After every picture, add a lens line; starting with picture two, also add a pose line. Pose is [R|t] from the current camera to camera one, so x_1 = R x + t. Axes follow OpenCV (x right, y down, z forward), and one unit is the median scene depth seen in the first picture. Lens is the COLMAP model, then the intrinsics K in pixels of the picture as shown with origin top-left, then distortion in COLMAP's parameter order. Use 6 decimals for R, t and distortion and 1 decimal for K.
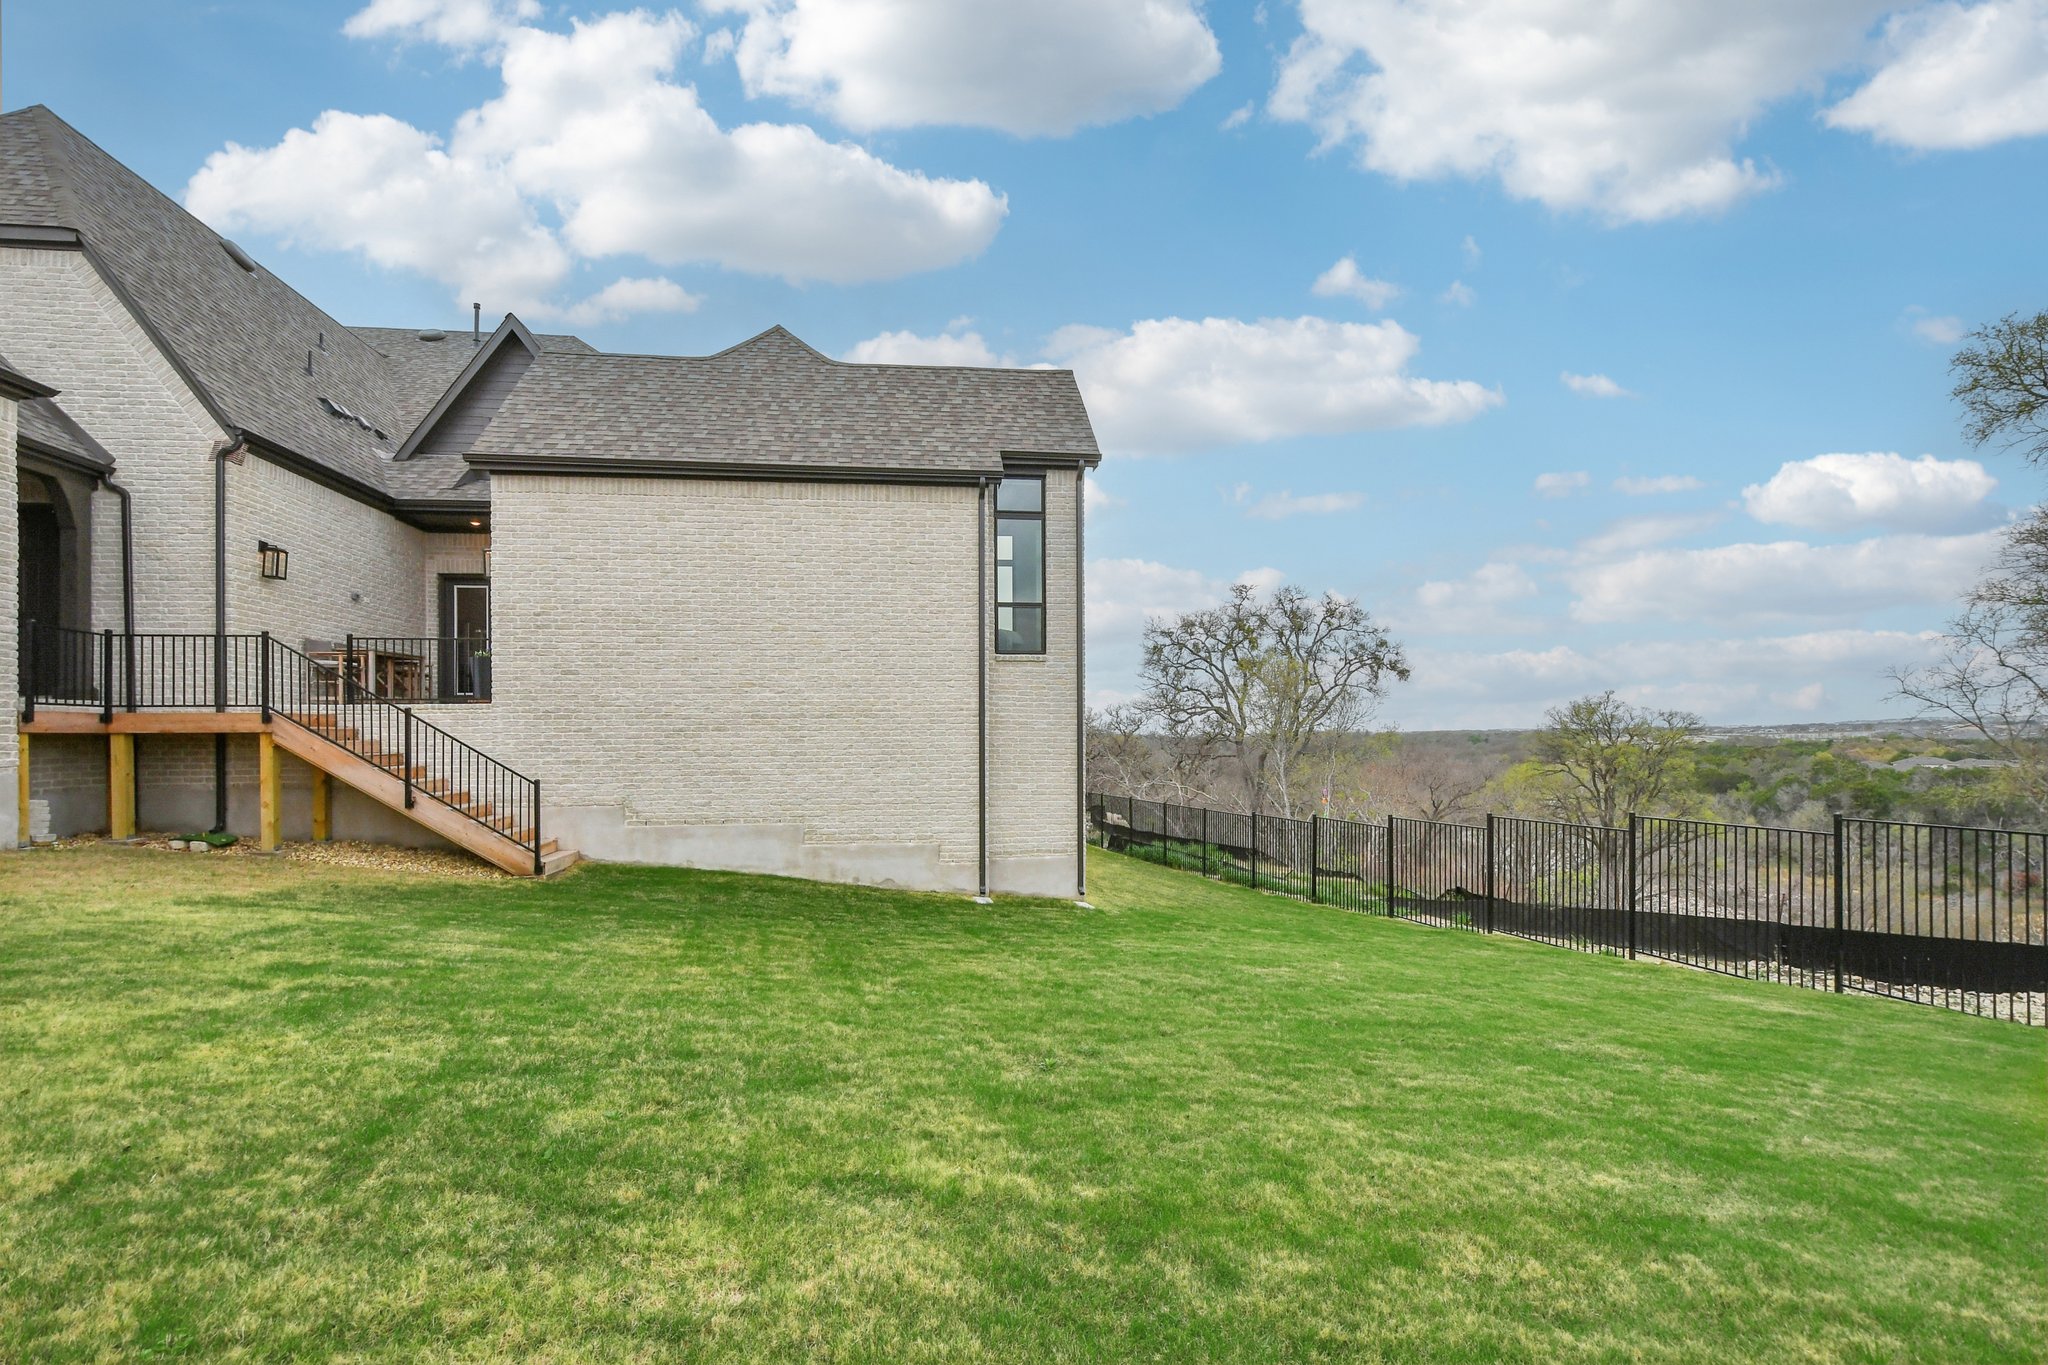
lens RADIAL K [[896.2, 0, 1009.5], [0, 896.2, 746.8], [0, 0, 1]] dist [0.001485, -0.003884]
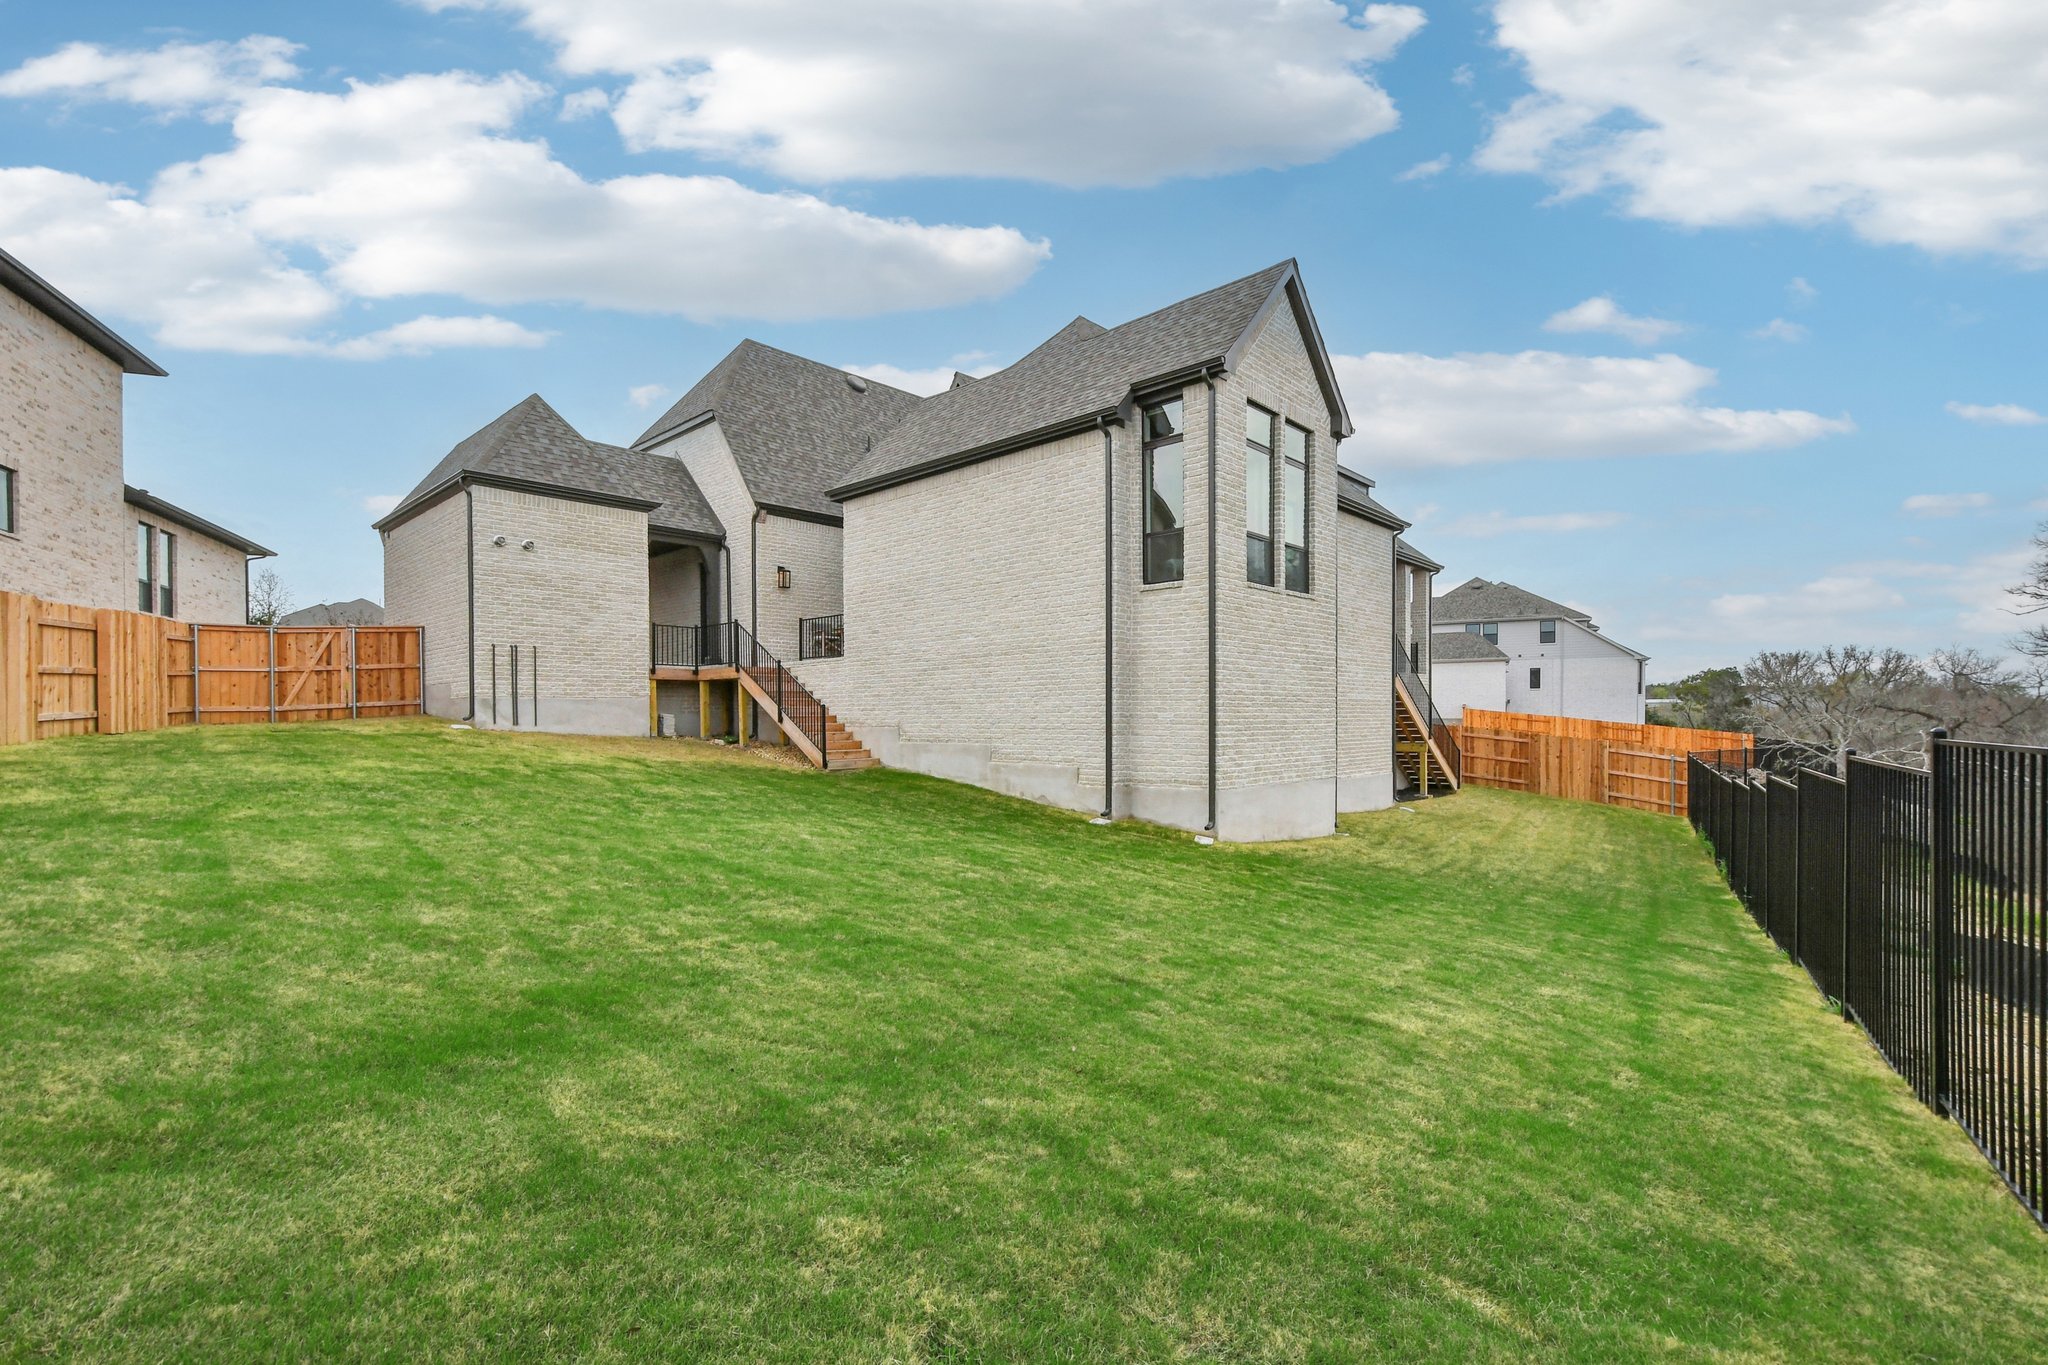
lens RADIAL K [[911.7, 0, 1016.7], [0, 911.7, 739.6], [0, 0, 1]] dist [0.002518, -0.005734]
pose [[0.635457, 0.018746, -0.771908, 0.750915], [-0.007412, 0.999807, 0.018179, 0.057923], [0.772100, -0.005830, 0.635474, 0.254593]]
